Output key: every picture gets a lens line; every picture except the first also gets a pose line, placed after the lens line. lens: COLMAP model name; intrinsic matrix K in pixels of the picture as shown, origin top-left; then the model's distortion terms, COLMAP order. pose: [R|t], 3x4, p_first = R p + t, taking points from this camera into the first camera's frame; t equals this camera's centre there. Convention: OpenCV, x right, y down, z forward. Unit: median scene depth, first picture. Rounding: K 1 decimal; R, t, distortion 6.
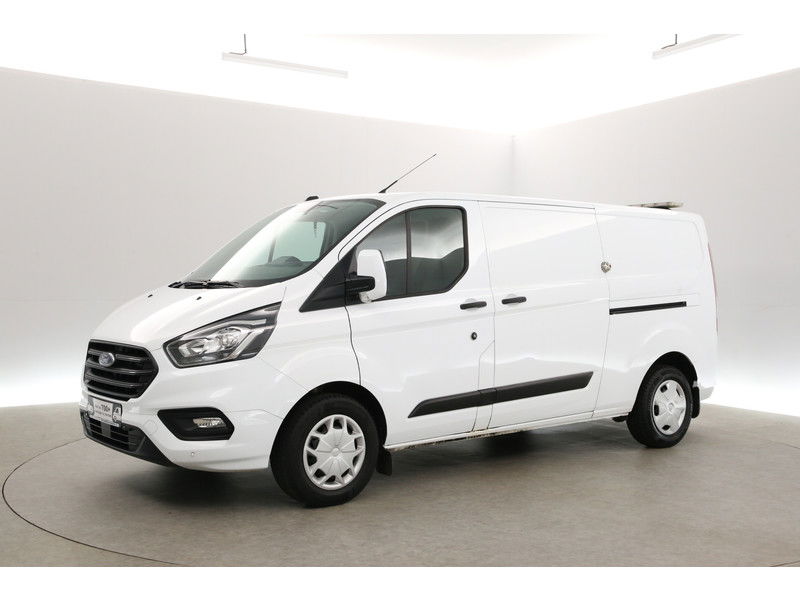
lens RADIAL K [[910.2, 0, 412.3], [0, 910.2, 300.4], [0, 0, 1]] dist [0.023120, 0.020241]
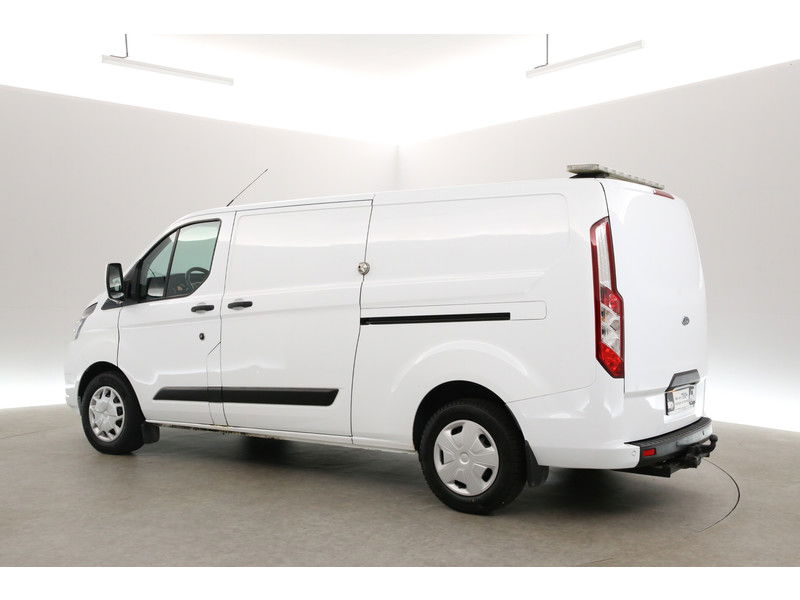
lens RADIAL K [[909.8, 0, 400.0], [0, 909.8, 300.0], [0, 0, 1]] dist [-0.010170, -0.026488]
pose [[0.301119, 0.014386, -0.953478, 1.159930], [-0.010367, 0.999876, 0.011813, -0.019693], [0.953530, 0.006328, 0.301231, 0.883670]]
